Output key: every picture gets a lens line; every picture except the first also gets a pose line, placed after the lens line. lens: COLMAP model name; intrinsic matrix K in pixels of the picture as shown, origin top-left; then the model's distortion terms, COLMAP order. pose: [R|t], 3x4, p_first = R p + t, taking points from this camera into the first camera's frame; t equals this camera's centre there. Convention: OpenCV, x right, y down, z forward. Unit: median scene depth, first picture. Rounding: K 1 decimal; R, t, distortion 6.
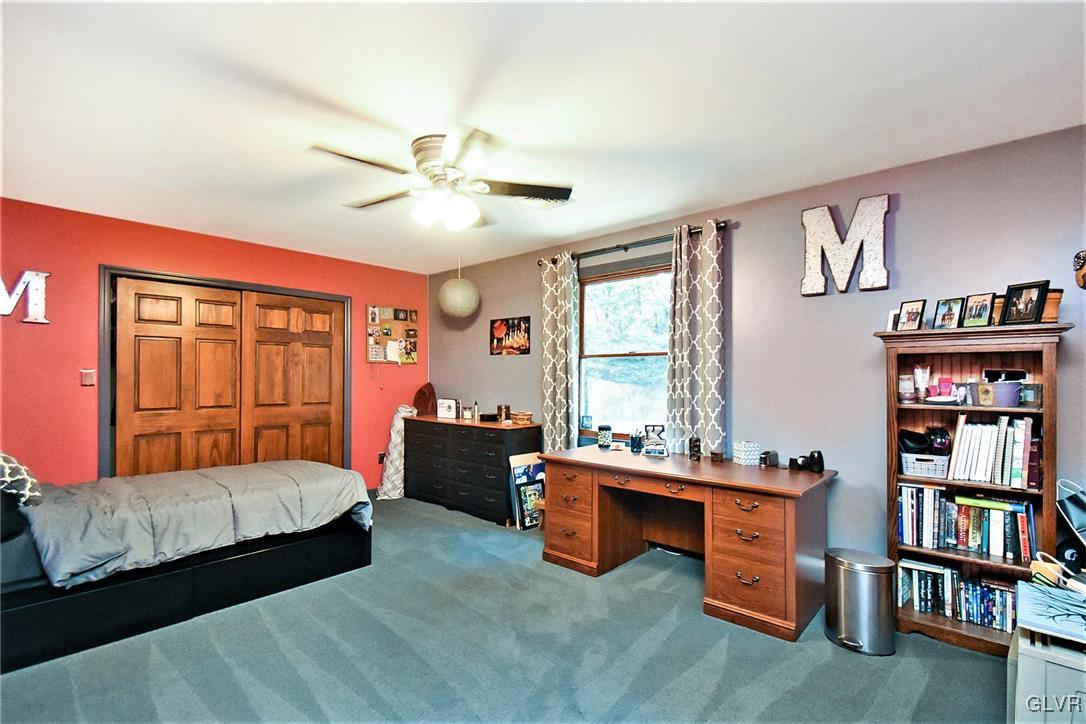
lens RADIAL K [[479.2, 0, 544.6], [0, 479.2, 383.1], [0, 0, 1]] dist [0.038505, -0.022608]
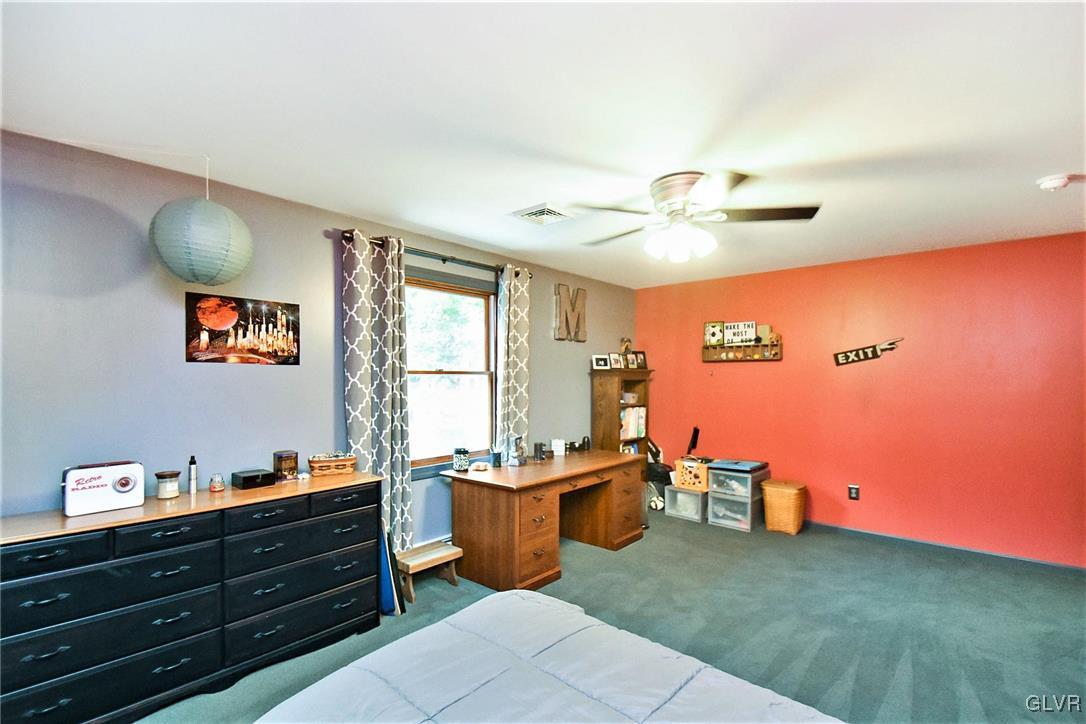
lens RADIAL K [[479.2, 0, 544.6], [0, 479.2, 383.1], [0, 0, 1]] dist [0.038505, -0.022608]
pose [[0.031904, -0.014262, 0.999389, -0.644389], [0.014804, 0.999795, 0.013795, -0.040029], [-0.999381, 0.014354, 0.032109, 0.645817]]
